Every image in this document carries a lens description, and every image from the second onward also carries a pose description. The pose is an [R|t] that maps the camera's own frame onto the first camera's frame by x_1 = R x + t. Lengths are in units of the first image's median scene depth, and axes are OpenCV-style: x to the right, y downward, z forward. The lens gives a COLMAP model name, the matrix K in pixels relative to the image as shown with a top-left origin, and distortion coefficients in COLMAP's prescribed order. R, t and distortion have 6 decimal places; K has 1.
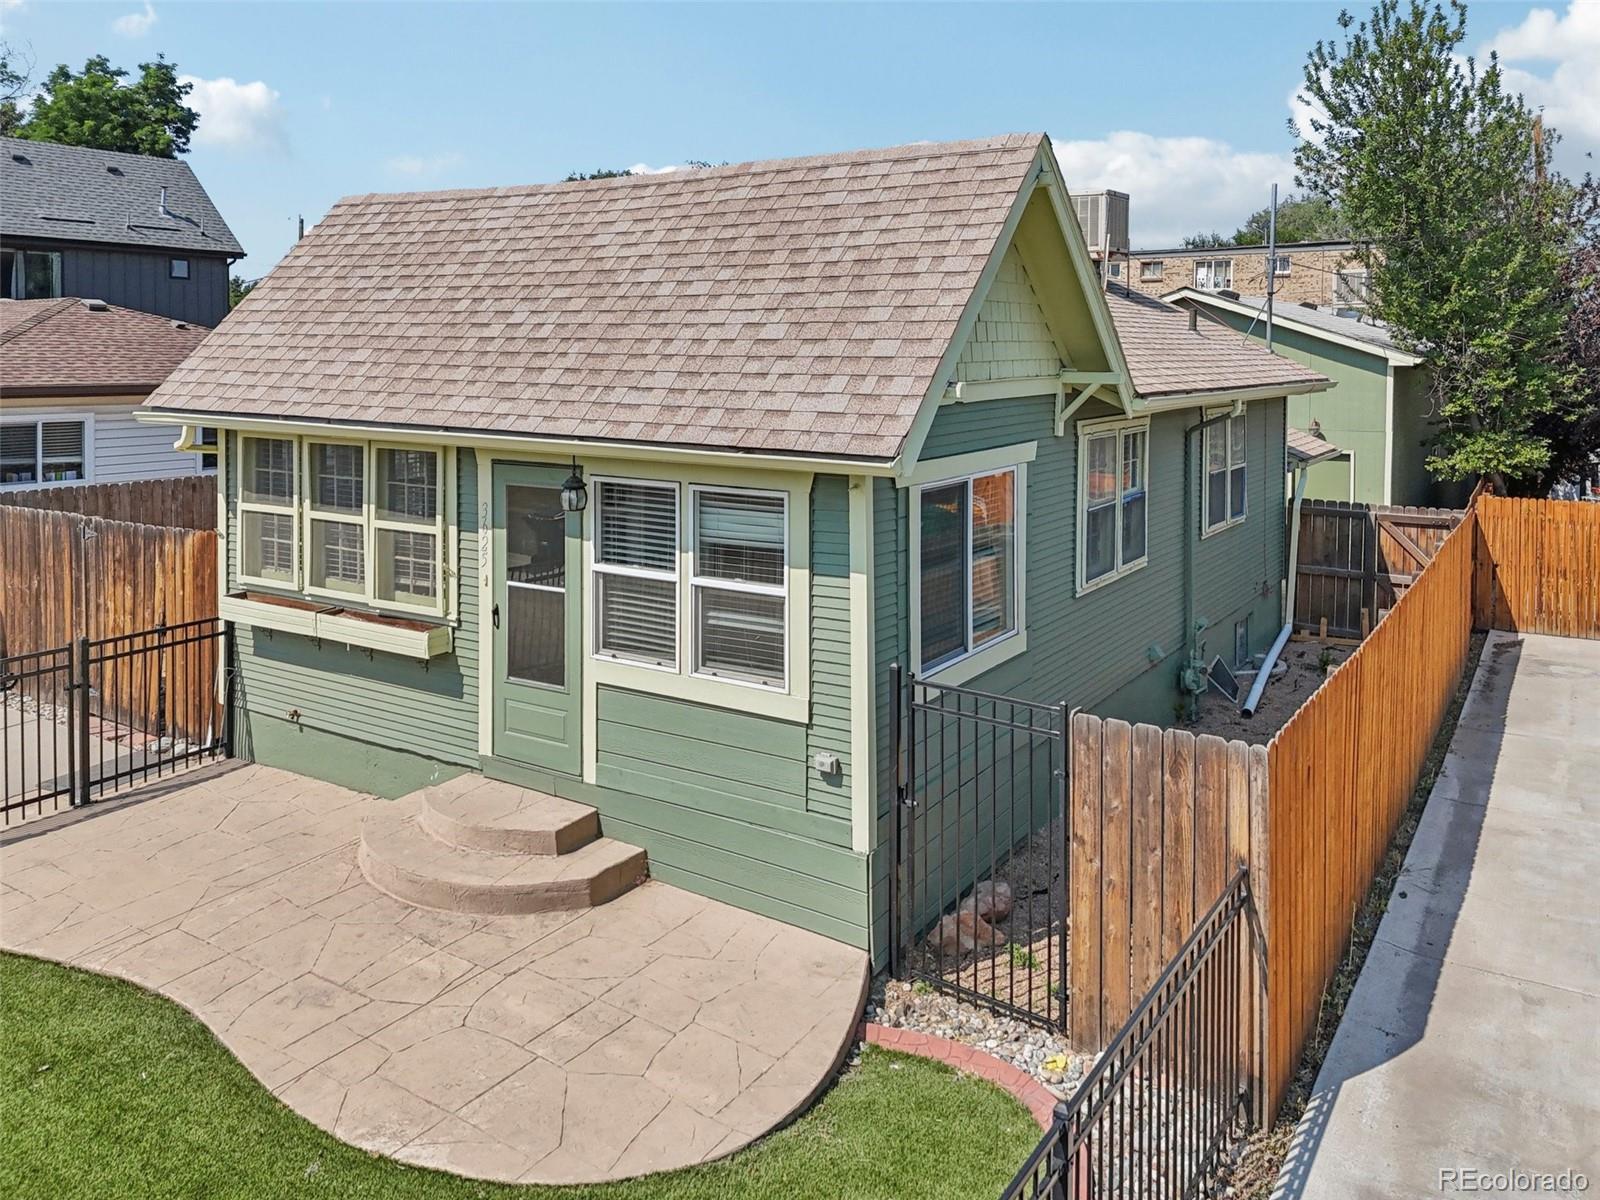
lens RADIAL K [[1276.1, 0, 802.7], [0, 1276.1, 378.7], [0, 0, 1]] dist [0.072003, -0.001767]
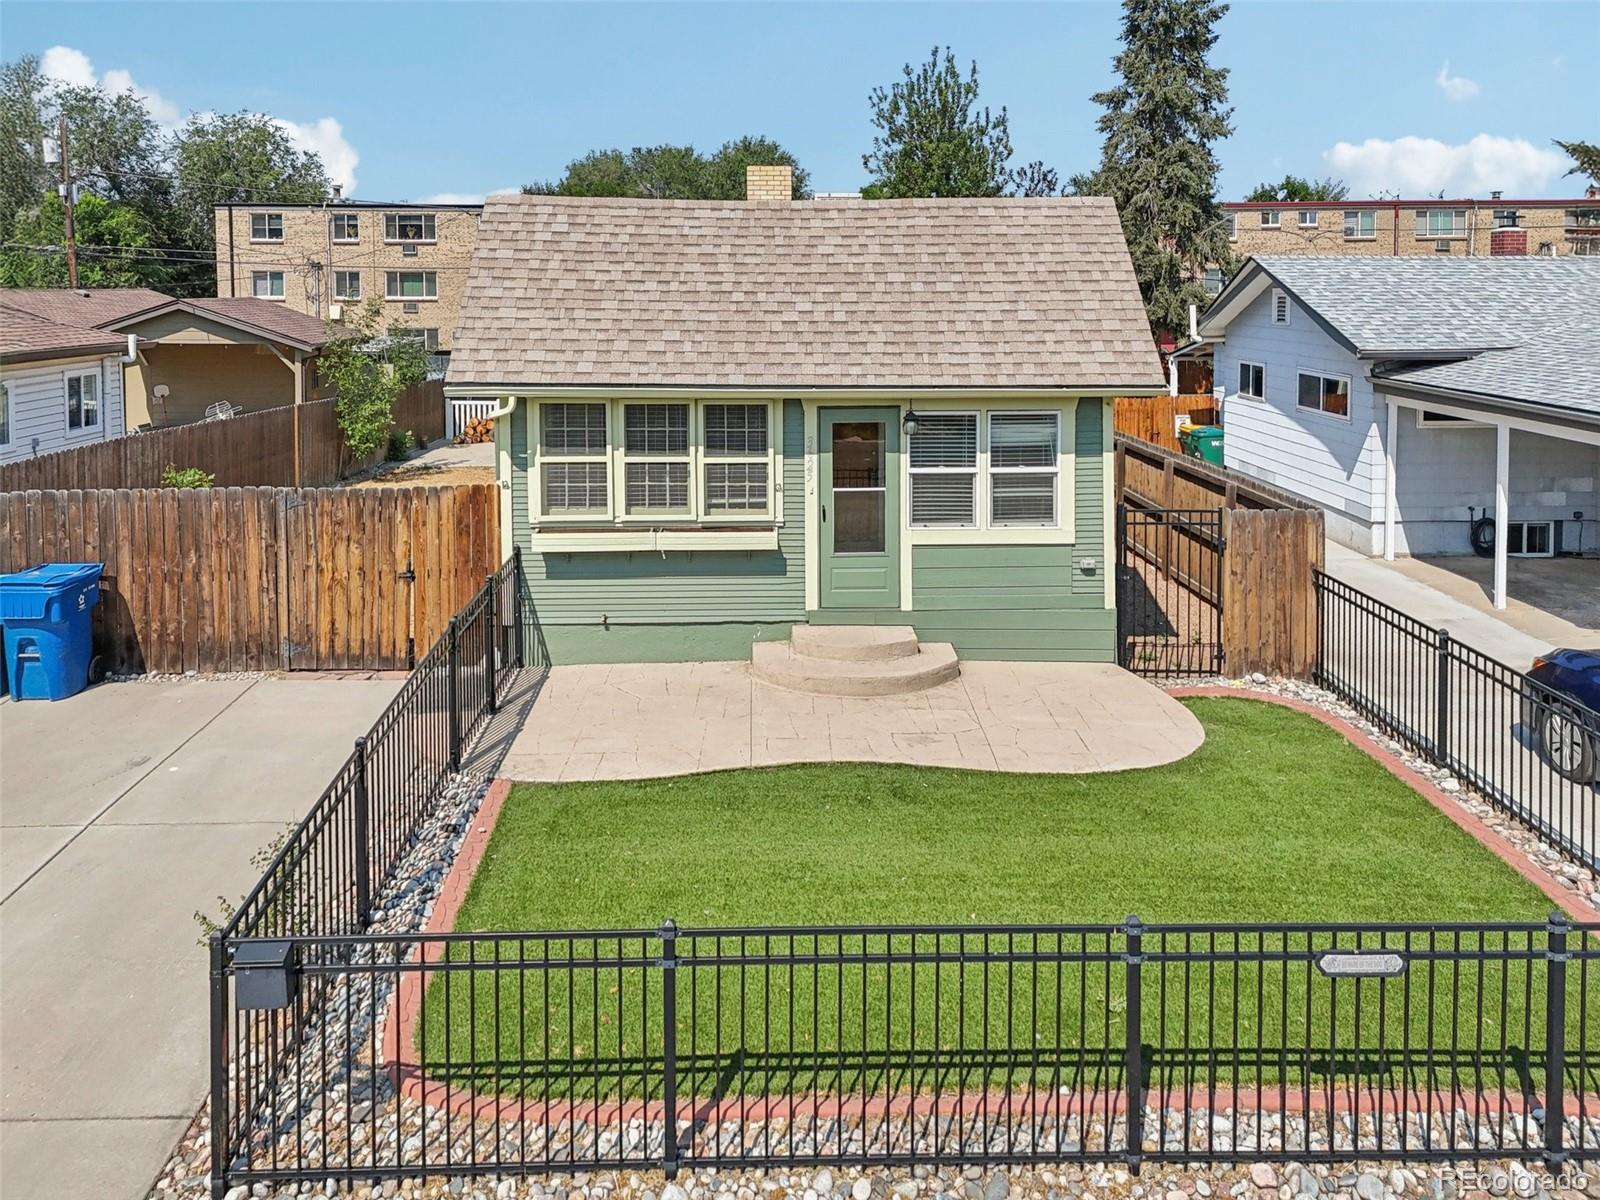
lens RADIAL K [[1205.2, 0, 801.0], [0, 1205.2, 304.3], [0, 0, 1]] dist [0.031196, -0.005876]
pose [[0.827780, -0.023956, 0.560541, -1.016484], [0.024074, 0.999684, 0.007173, -0.061999], [-0.560536, 0.007556, 0.828096, -0.120437]]
